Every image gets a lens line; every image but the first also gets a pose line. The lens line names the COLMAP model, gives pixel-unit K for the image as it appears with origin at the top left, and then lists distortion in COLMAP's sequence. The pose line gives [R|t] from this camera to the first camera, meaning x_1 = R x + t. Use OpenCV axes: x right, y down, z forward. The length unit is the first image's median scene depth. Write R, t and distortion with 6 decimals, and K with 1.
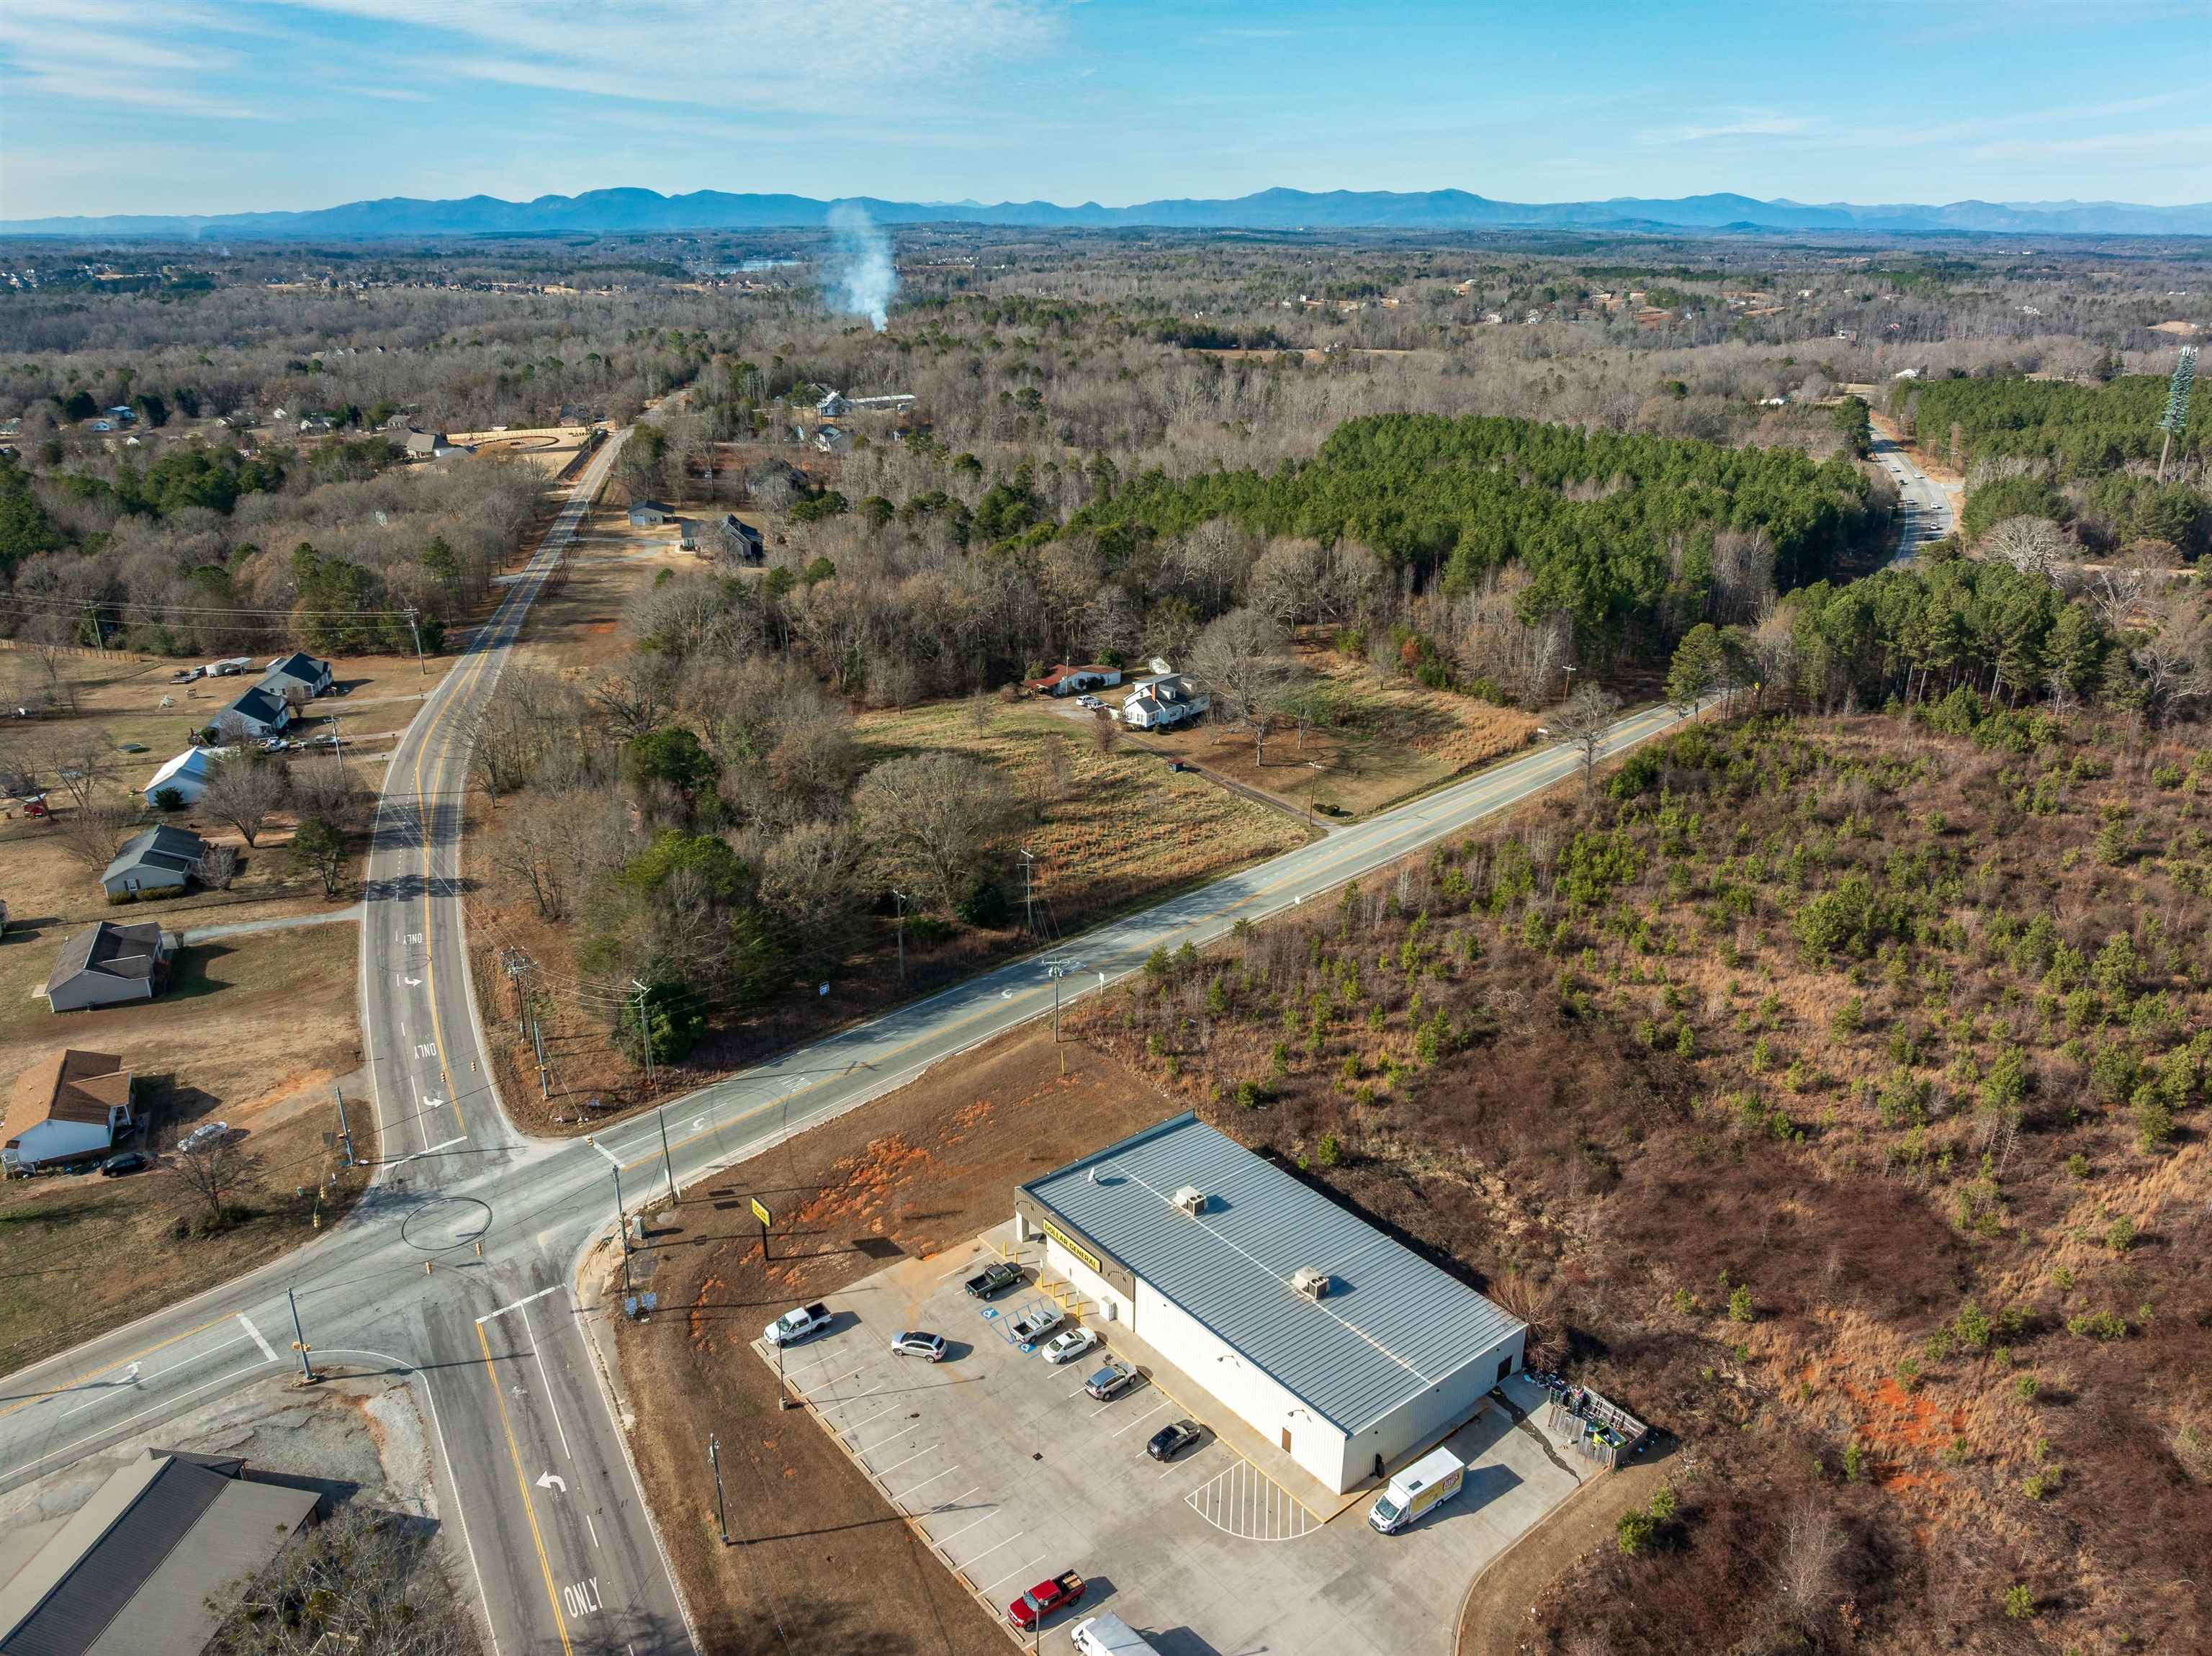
lens RADIAL K [[1552.7, 0, 1105.3], [0, 1552.7, 816.0], [0, 0, 1]] dist [-0.038265, -0.000615]
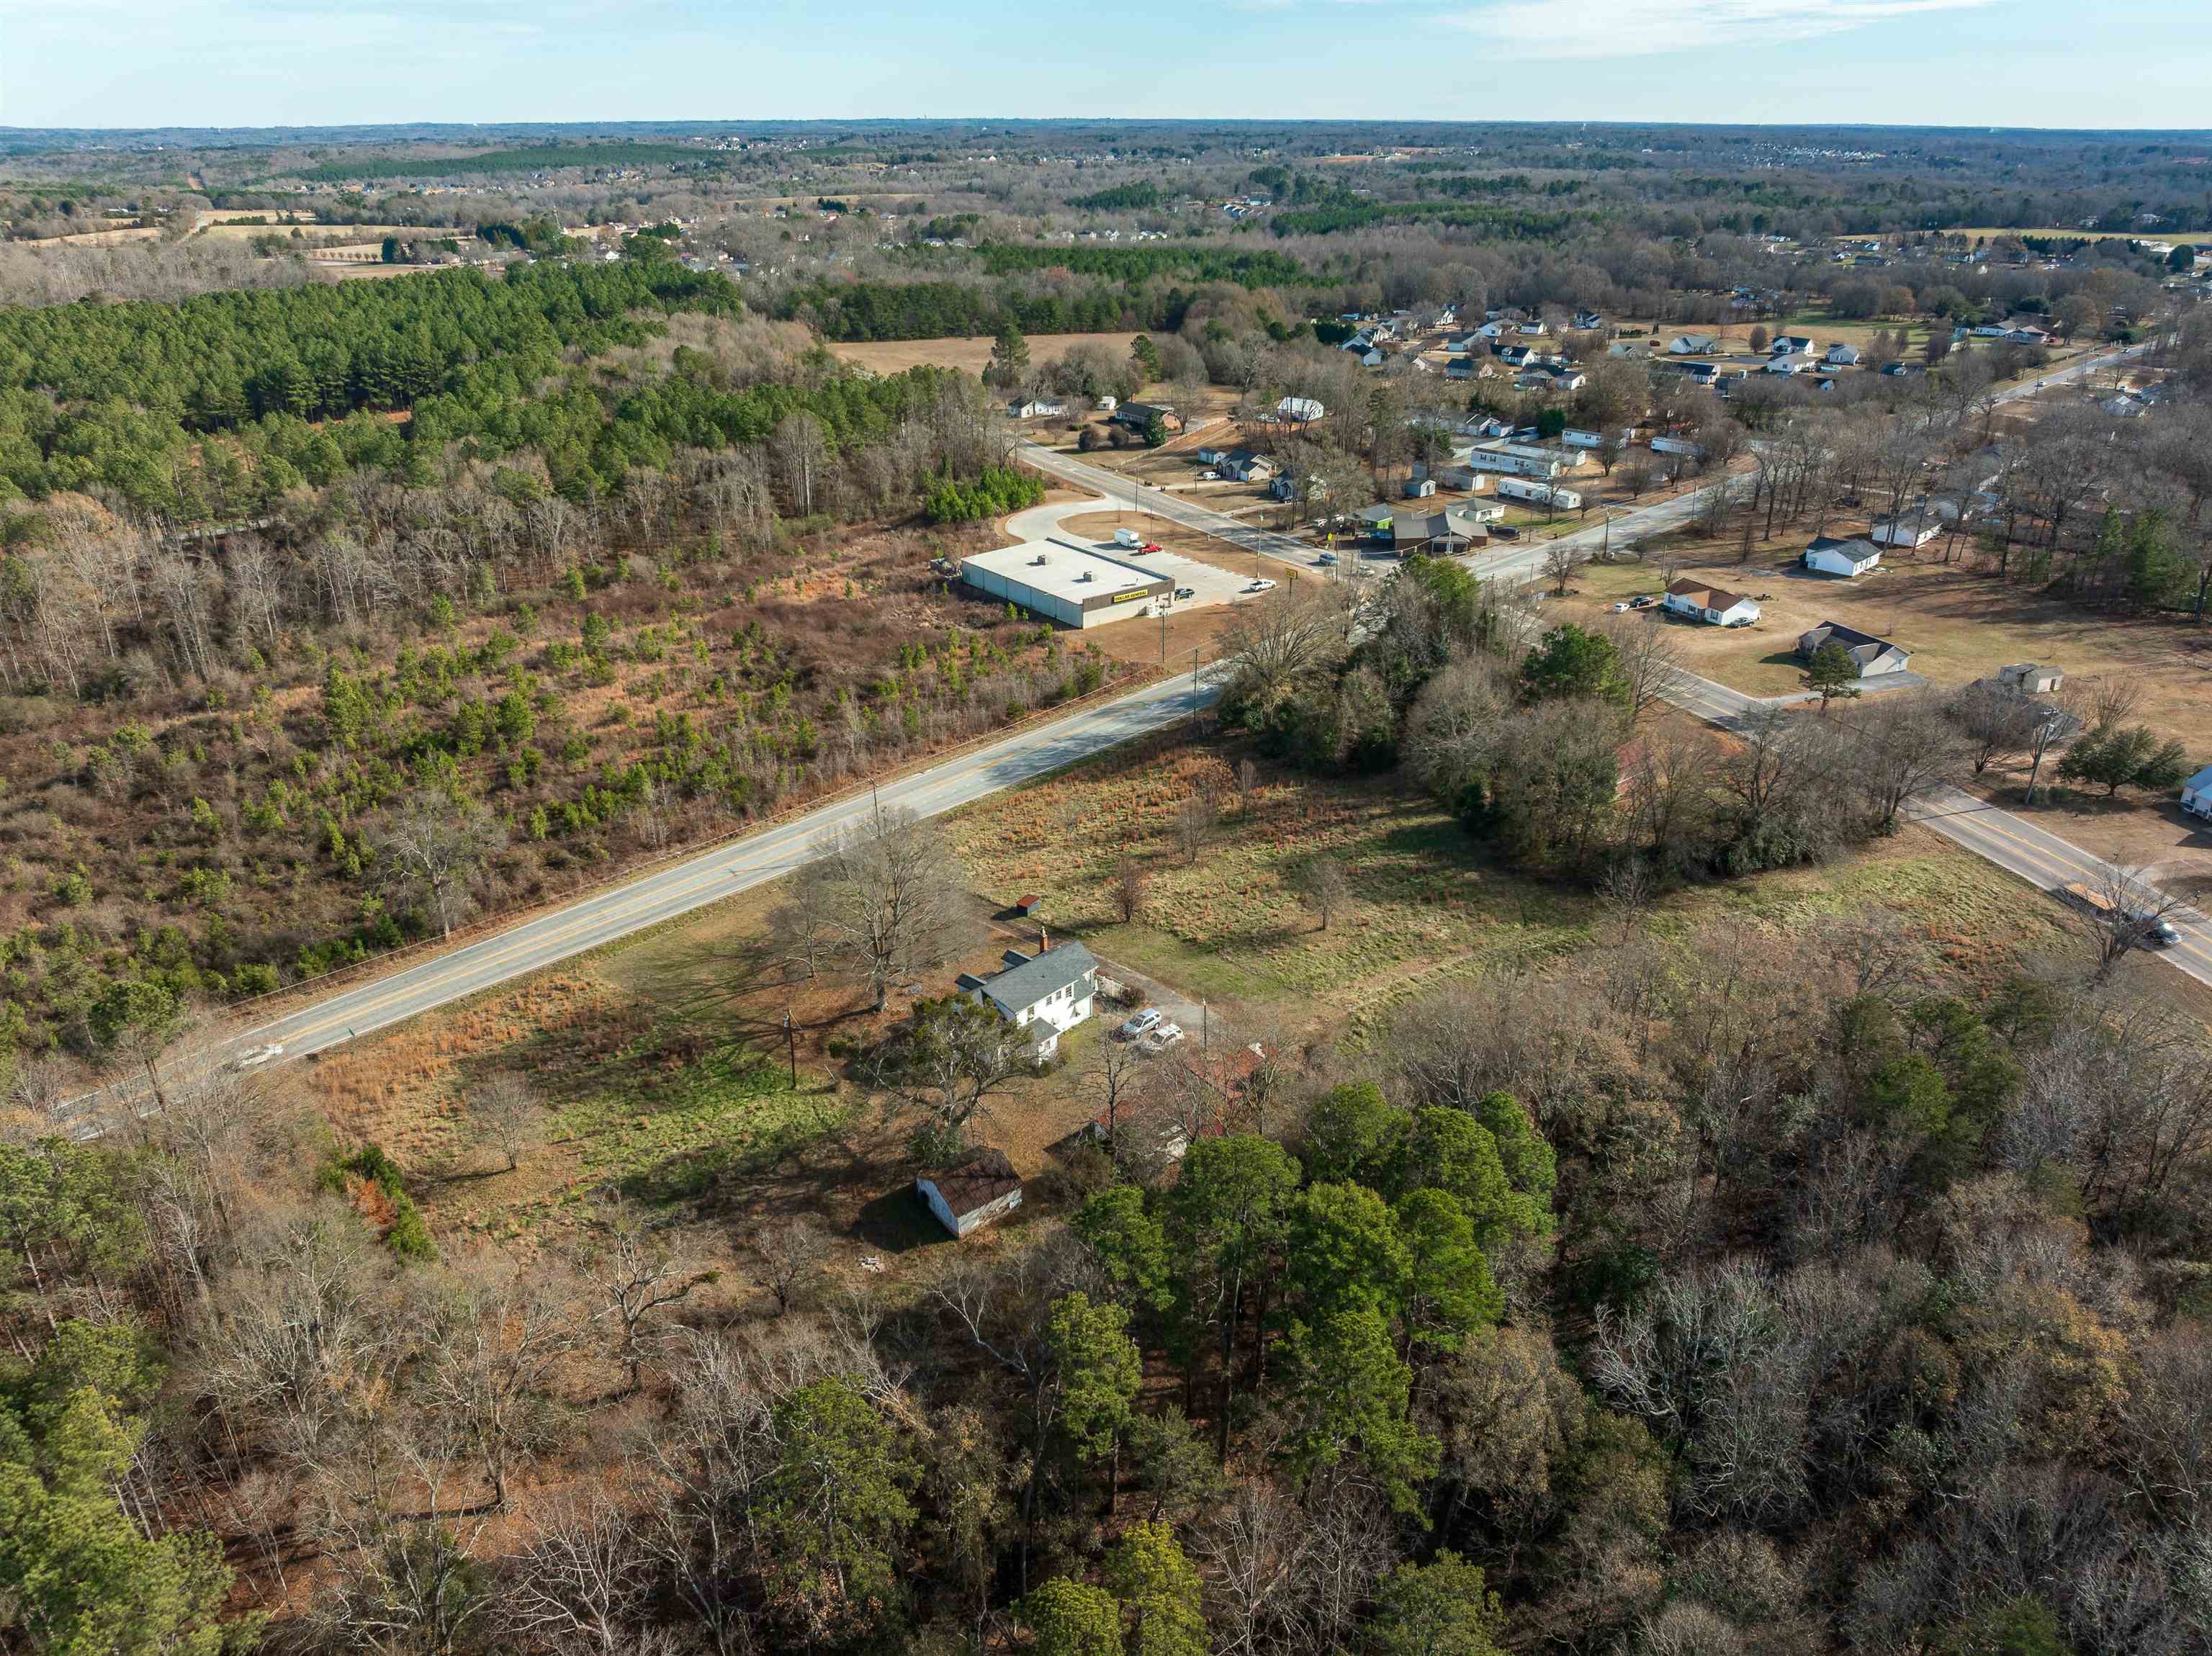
lens RADIAL K [[1552.7, 0, 1105.3], [0, 1552.7, 816.0], [0, 0, 1]] dist [-0.038265, -0.000615]
pose [[-0.999817, -0.007604, 0.017539, -0.001292], [0.007170, 0.701344, 0.712787, -0.520234], [-0.017721, 0.712782, -0.701161, 1.367517]]
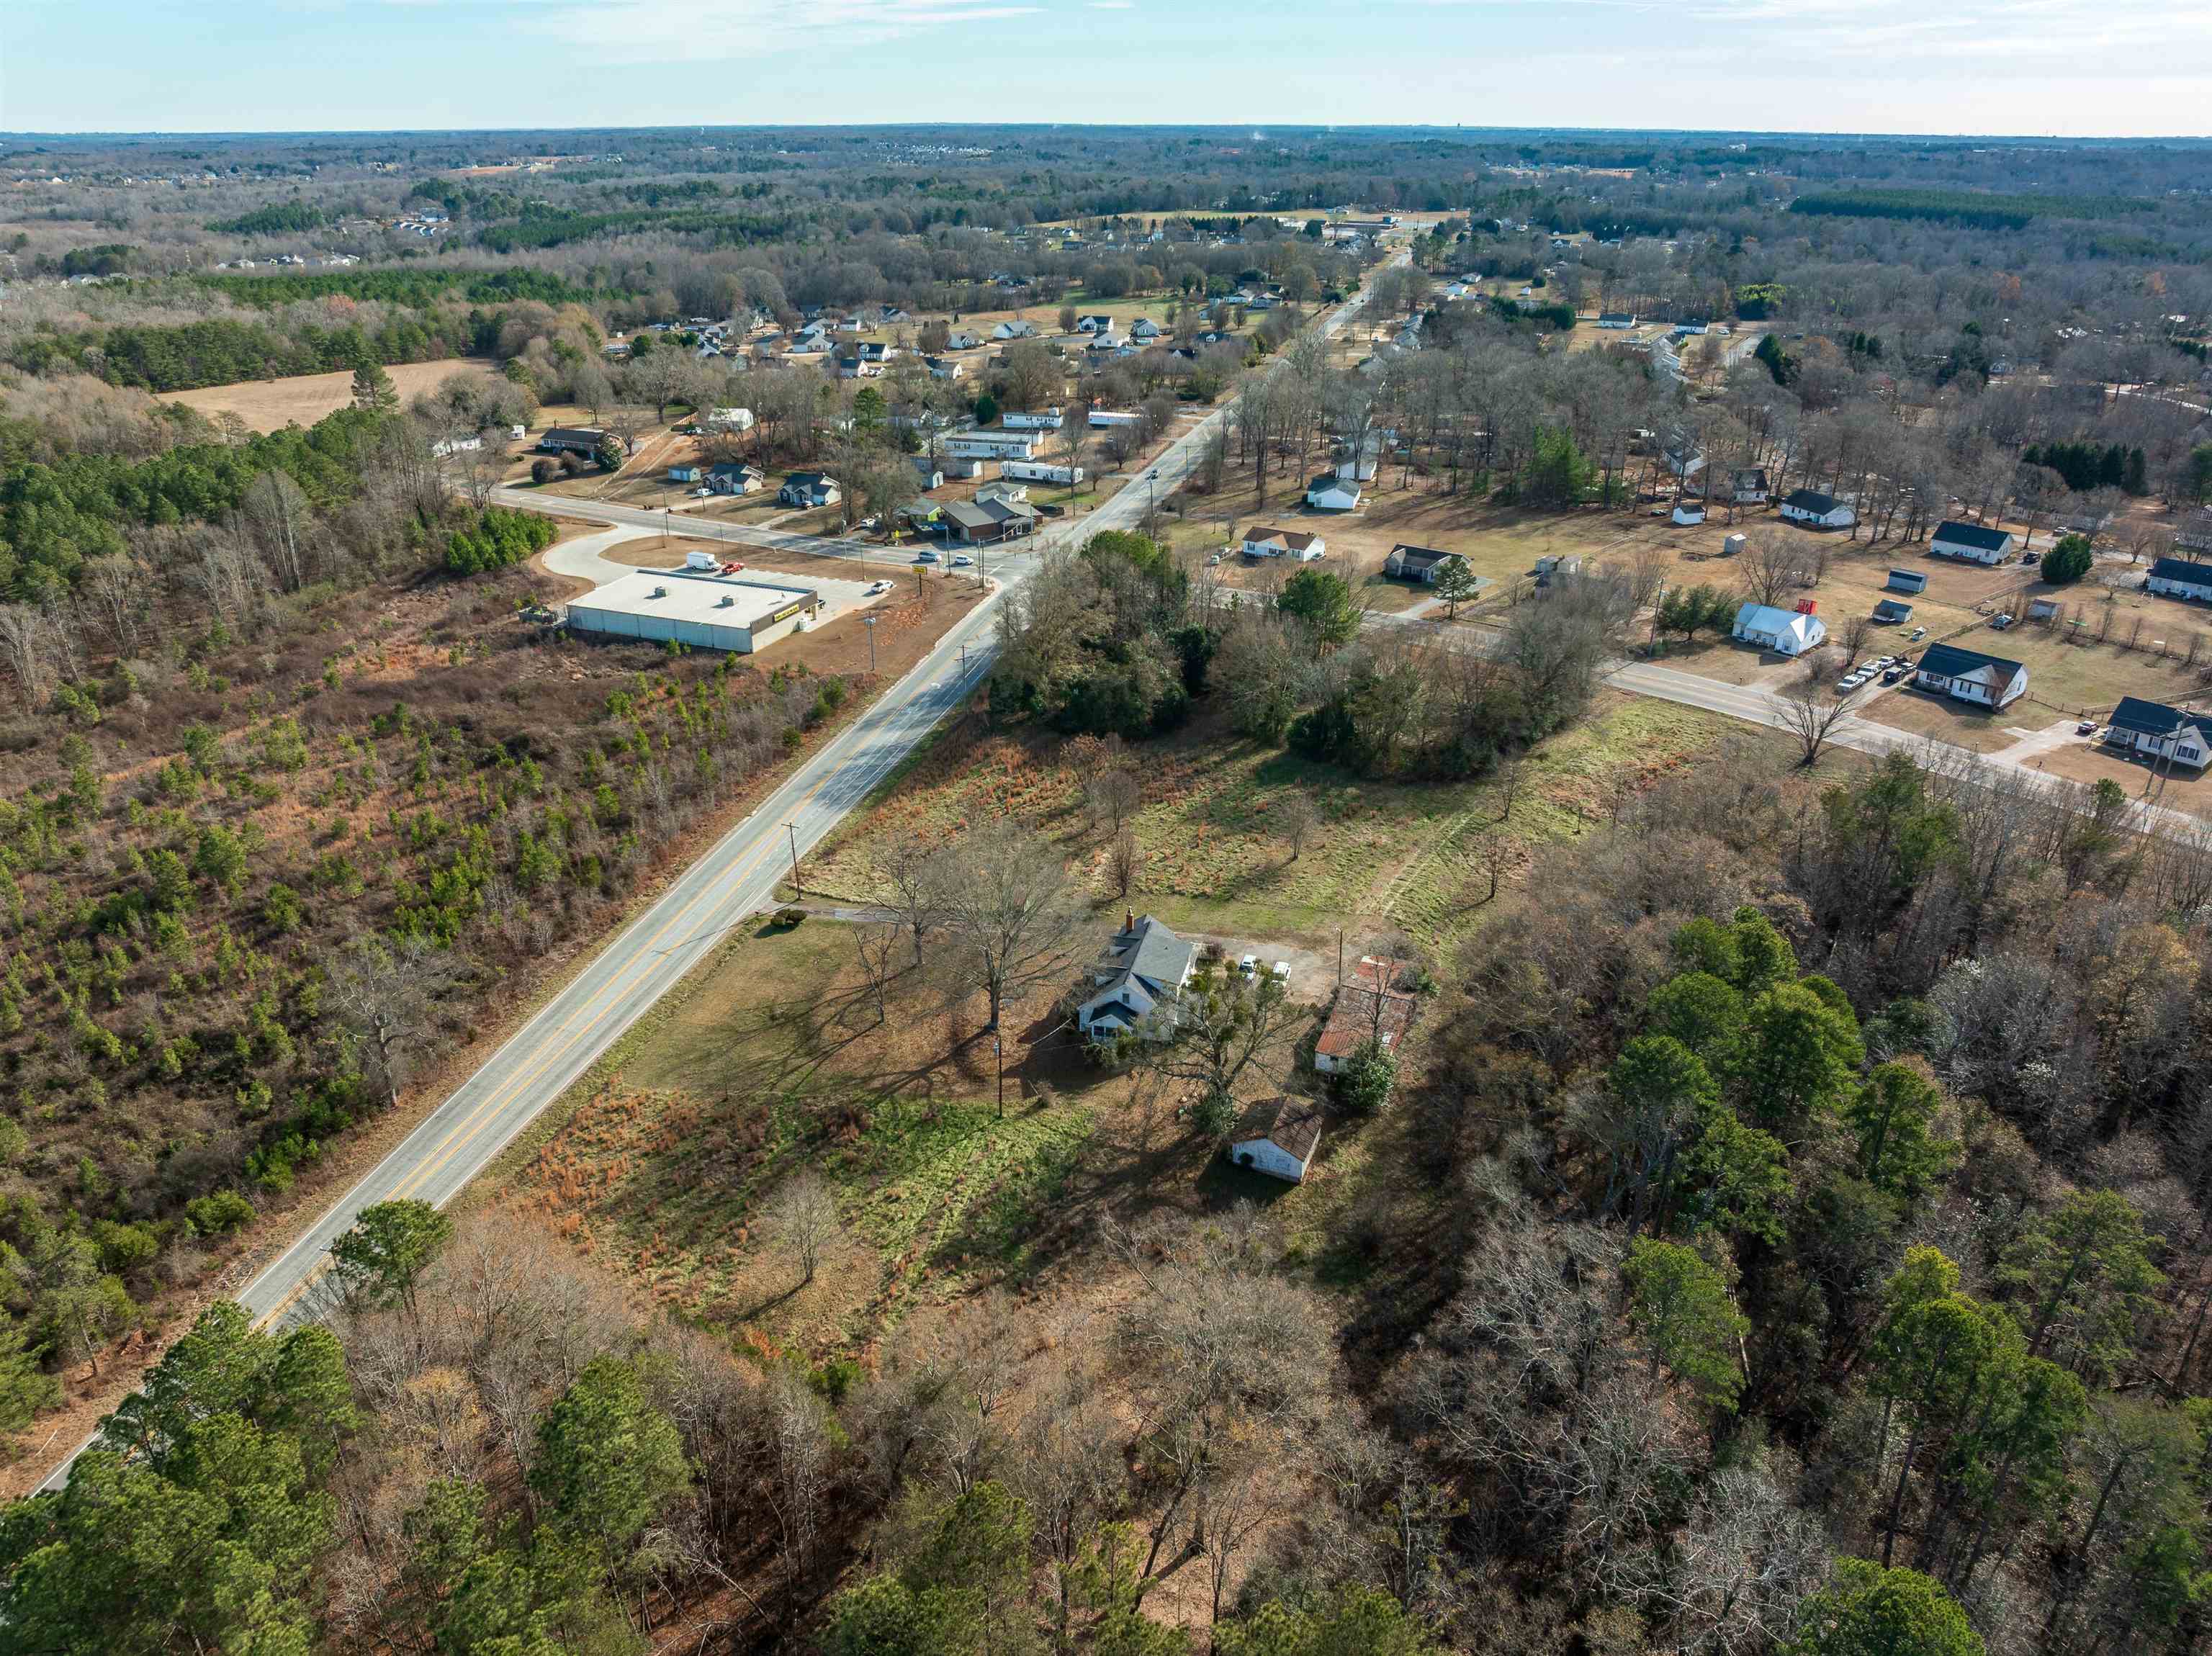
lens RADIAL K [[1552.7, 0, 1105.3], [0, 1552.7, 816.0], [0, 0, 1]] dist [-0.038265, -0.000615]
pose [[-0.875147, 0.197227, -0.441836, 0.293446], [-0.175568, 0.721483, 0.669805, -0.504533], [0.450881, 0.663750, -0.596777, 1.323022]]
